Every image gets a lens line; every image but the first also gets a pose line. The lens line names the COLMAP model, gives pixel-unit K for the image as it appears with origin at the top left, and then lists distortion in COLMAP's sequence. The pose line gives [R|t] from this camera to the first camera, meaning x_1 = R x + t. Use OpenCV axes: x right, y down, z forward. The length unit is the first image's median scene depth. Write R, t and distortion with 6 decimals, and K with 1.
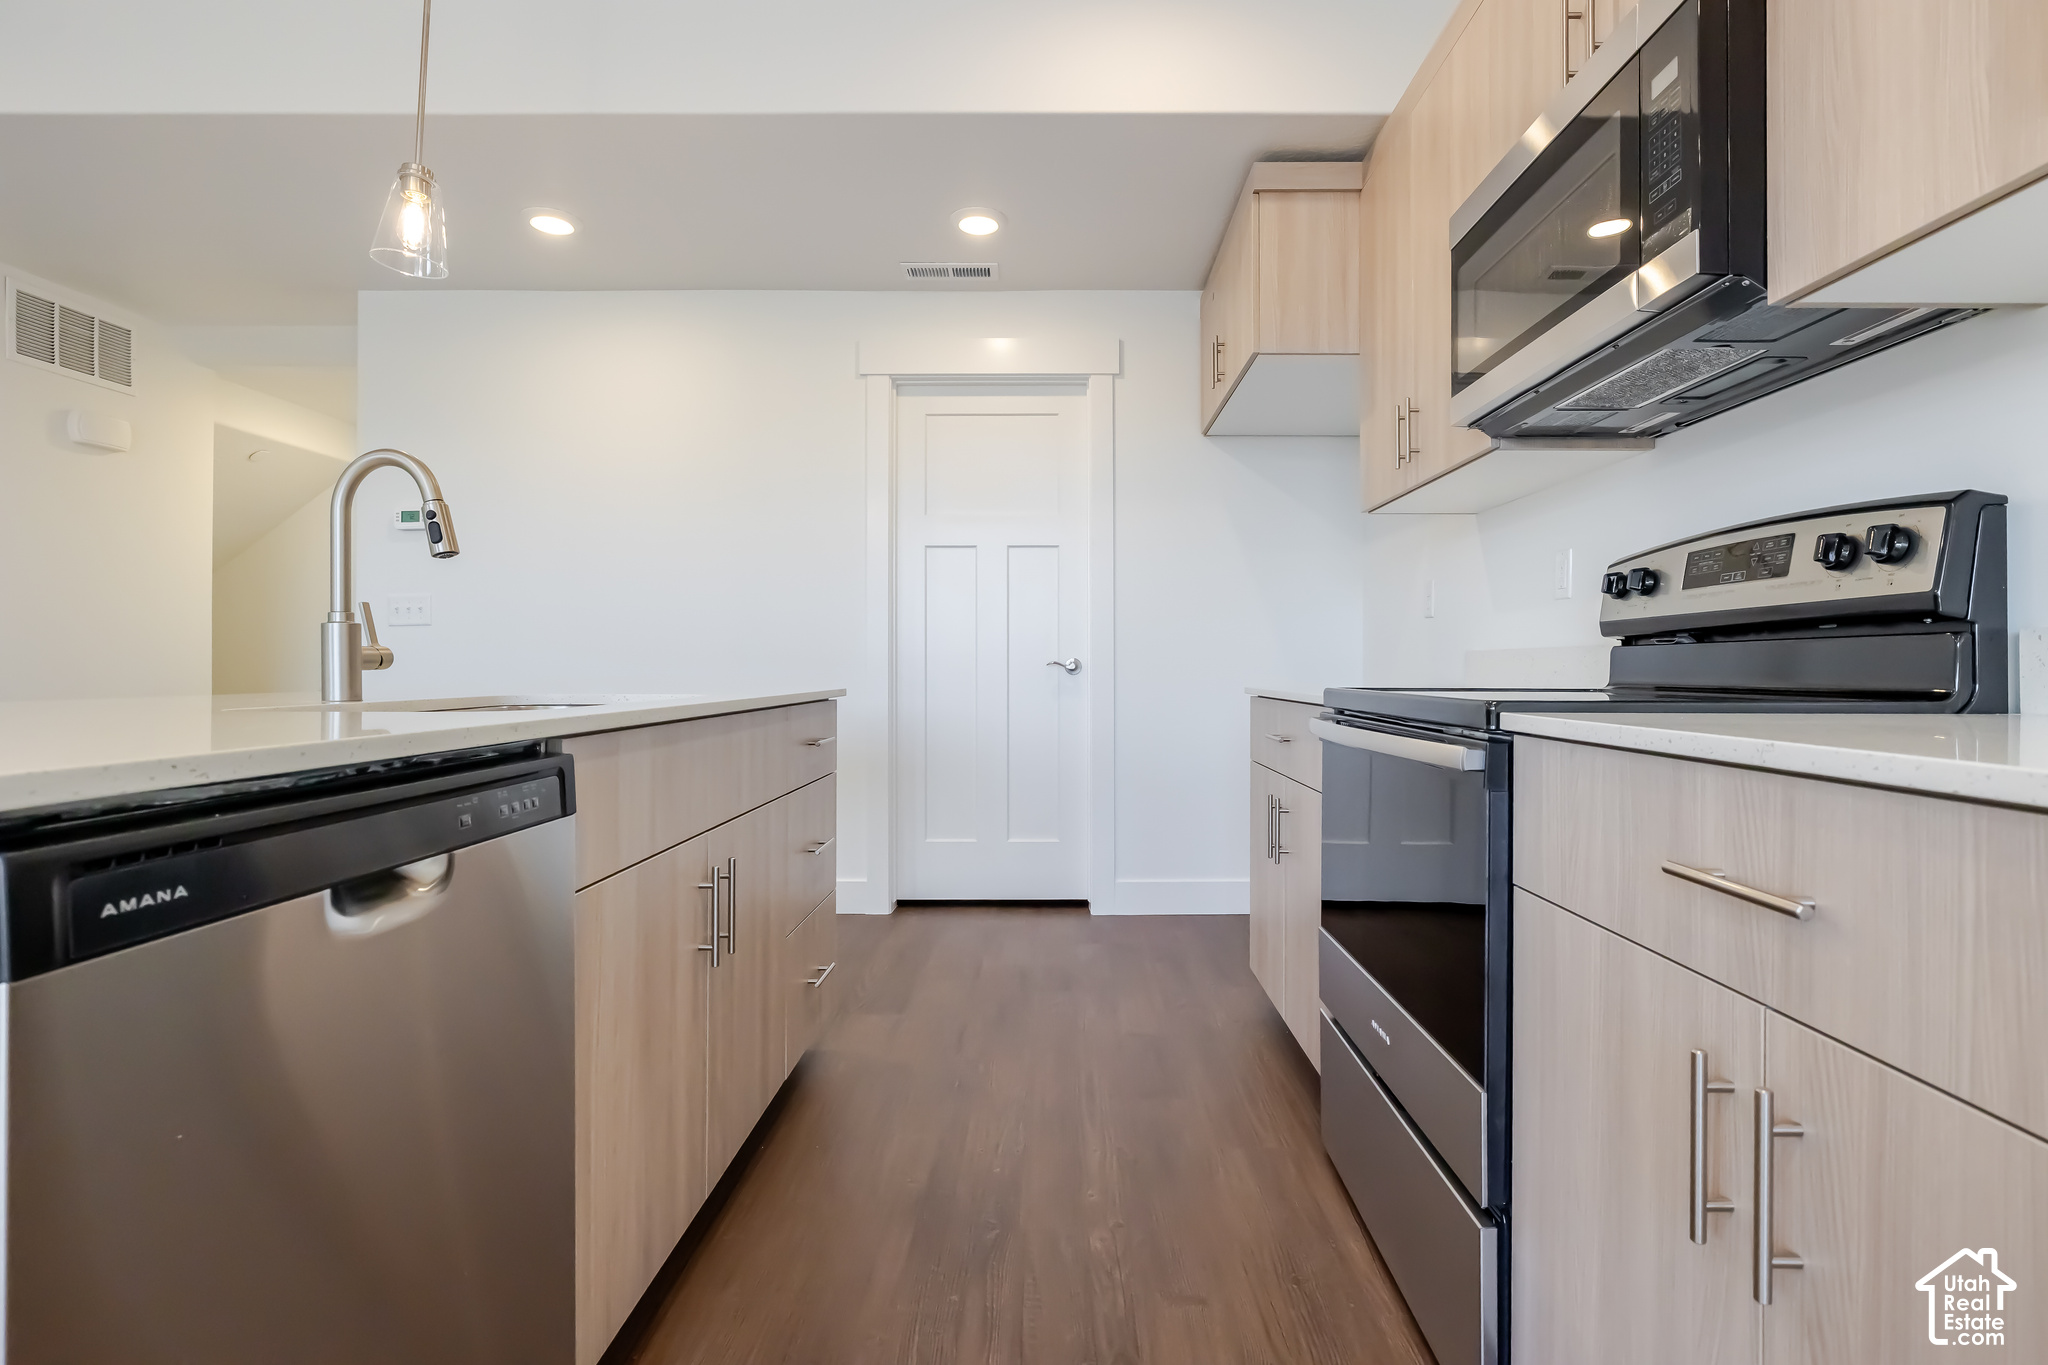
lens RADIAL K [[992.2, 0, 1049.8], [0, 992.2, 662.7], [0, 0, 1]] dist [-0.000209, -0.000150]
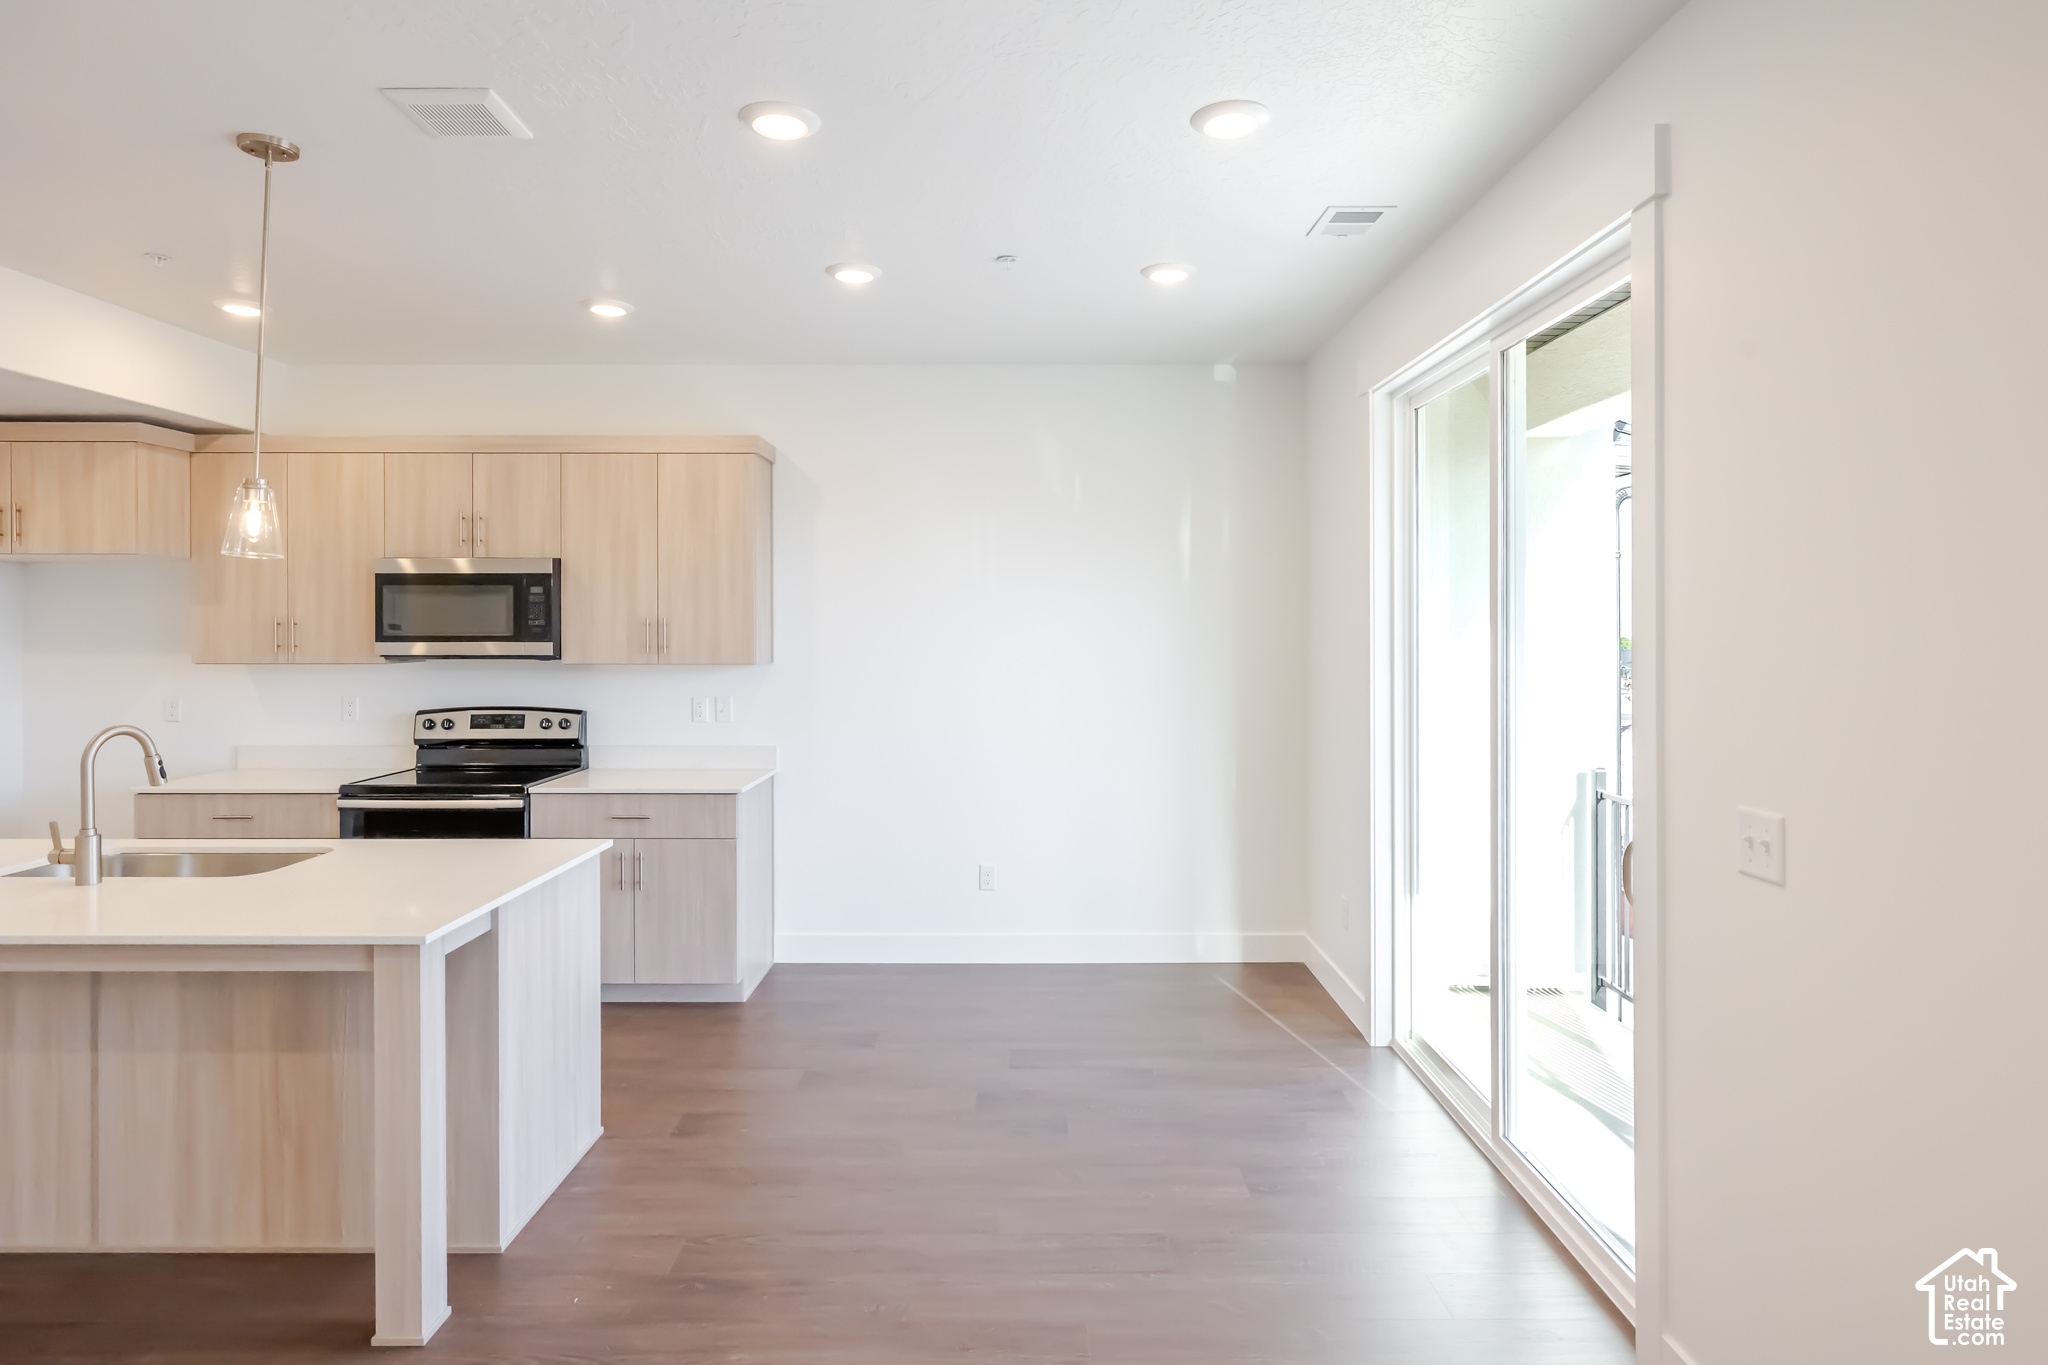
lens RADIAL K [[1125.3, 0, 1028.9], [0, 1125.3, 607.8], [0, 0, 1]] dist [-0.000227, -0.000157]
pose [[-0.014118, 0.013308, 0.999812, -2.270068], [-0.004111, 0.999902, -0.013367, -0.344770], [-0.999892, -0.004299, -0.014062, -0.425143]]
